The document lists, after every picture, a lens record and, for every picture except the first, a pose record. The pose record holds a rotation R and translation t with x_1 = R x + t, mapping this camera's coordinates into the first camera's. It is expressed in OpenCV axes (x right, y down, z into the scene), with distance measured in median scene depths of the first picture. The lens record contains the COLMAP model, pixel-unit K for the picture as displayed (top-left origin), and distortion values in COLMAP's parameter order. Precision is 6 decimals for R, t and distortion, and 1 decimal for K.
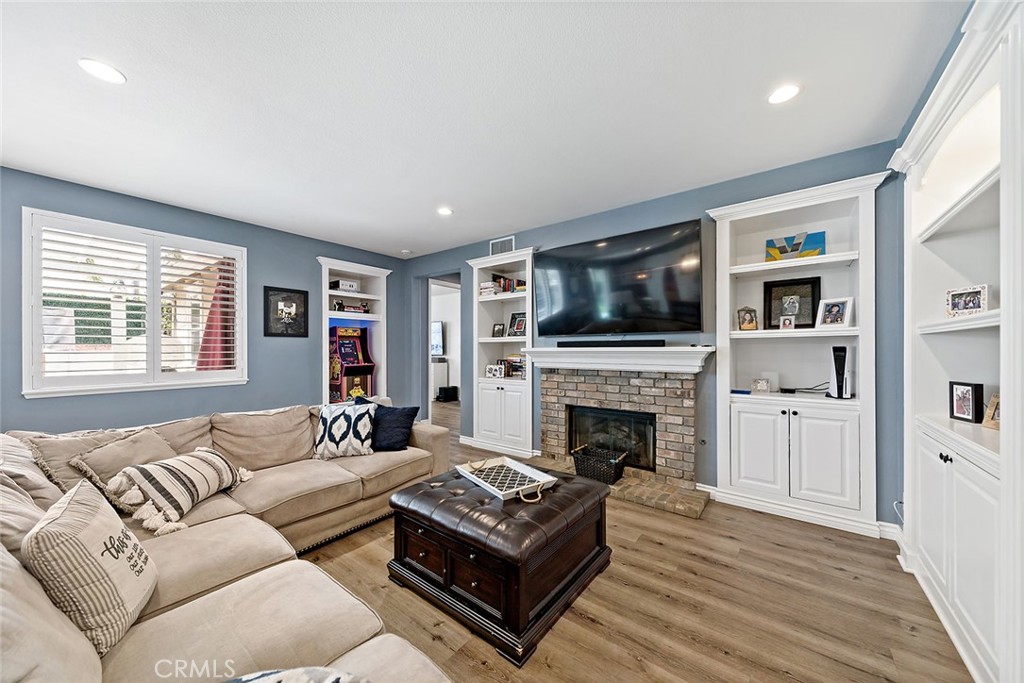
lens RADIAL K [[360.9, 0, 505.8], [0, 360.9, 349.4], [0, 0, 1]] dist [0.010236, -0.000088]
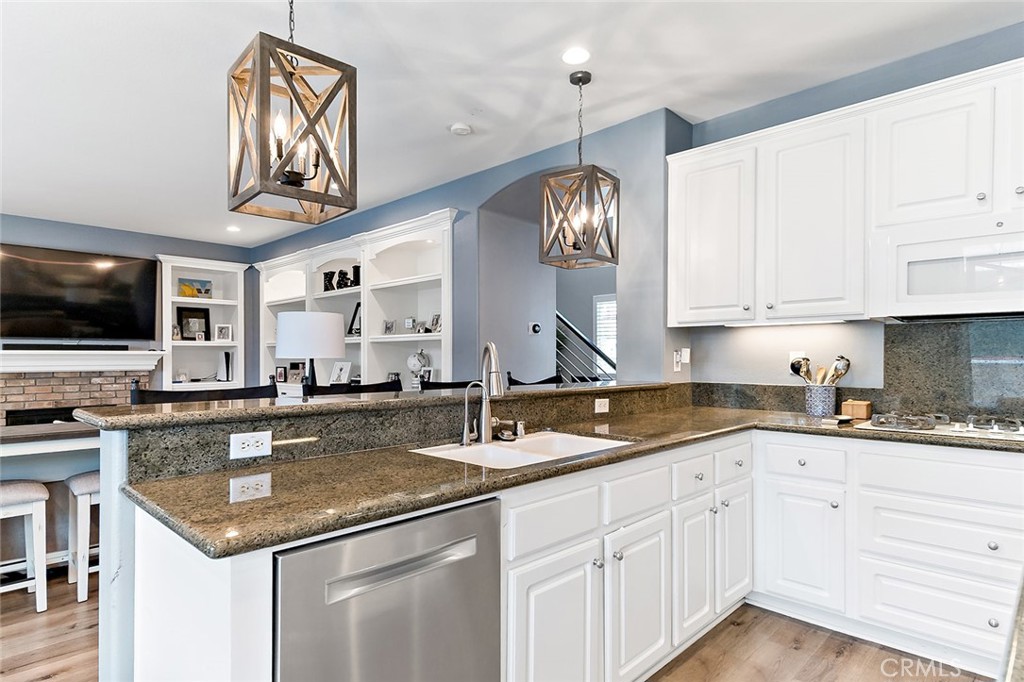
lens RADIAL K [[563.6, 0, 506.9], [0, 563.6, 356.8], [0, 0, 1]] dist [0.023129, -0.001702]
pose [[0.112494, 0.004293, 0.993643, -1.327603], [0.004462, 0.999978, -0.004825, 0.028152], [-0.993642, 0.004976, 0.112472, -0.529401]]
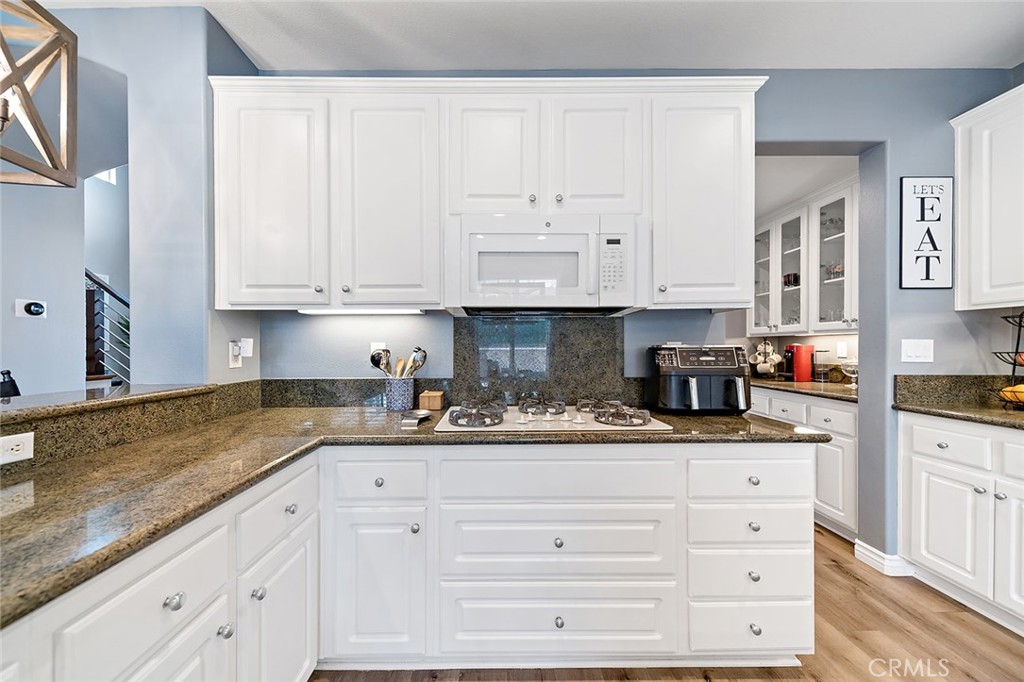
lens RADIAL K [[362.0, 0, 499.6], [0, 362.0, 346.5], [0, 0, 1]] dist [0.003055, -0.000033]
pose [[-0.614764, 0.005218, 0.788694, -0.915569], [0.010432, 0.999944, 0.001515, 0.024199], [-0.788642, 0.009159, -0.614784, -0.699295]]
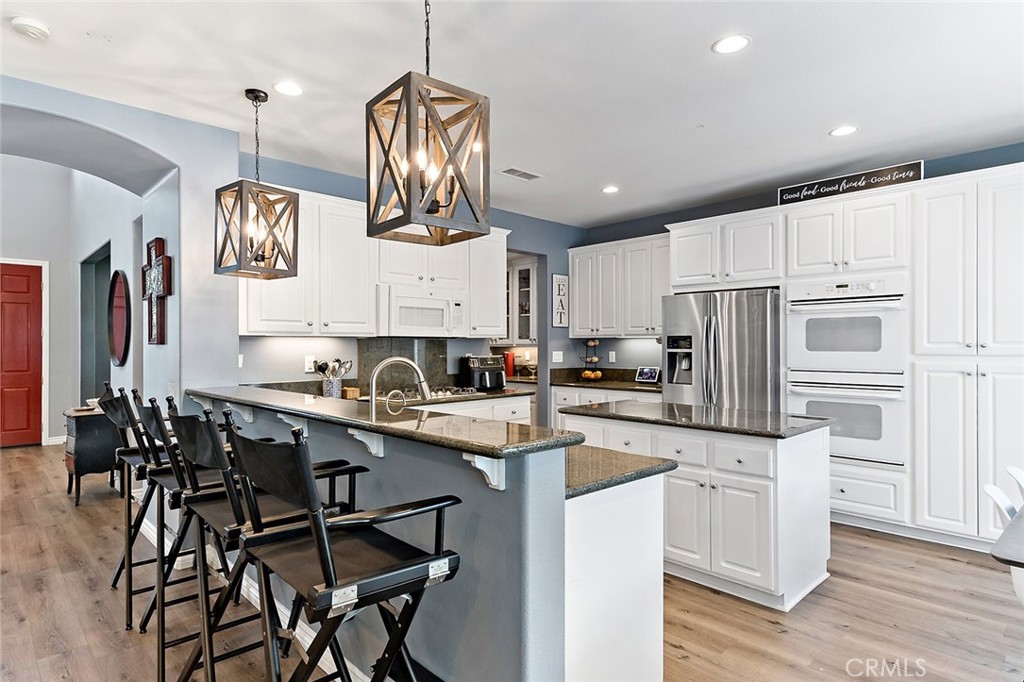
lens RADIAL K [[559.7, 0, 499.8], [0, 559.7, 343.6], [0, 0, 1]] dist [0.044351, -0.001096]
pose [[-0.987733, 0.007383, 0.155977, -0.968728], [0.007837, 0.999967, 0.002293, -0.010583], [-0.155955, 0.003487, -0.987758, 0.284724]]
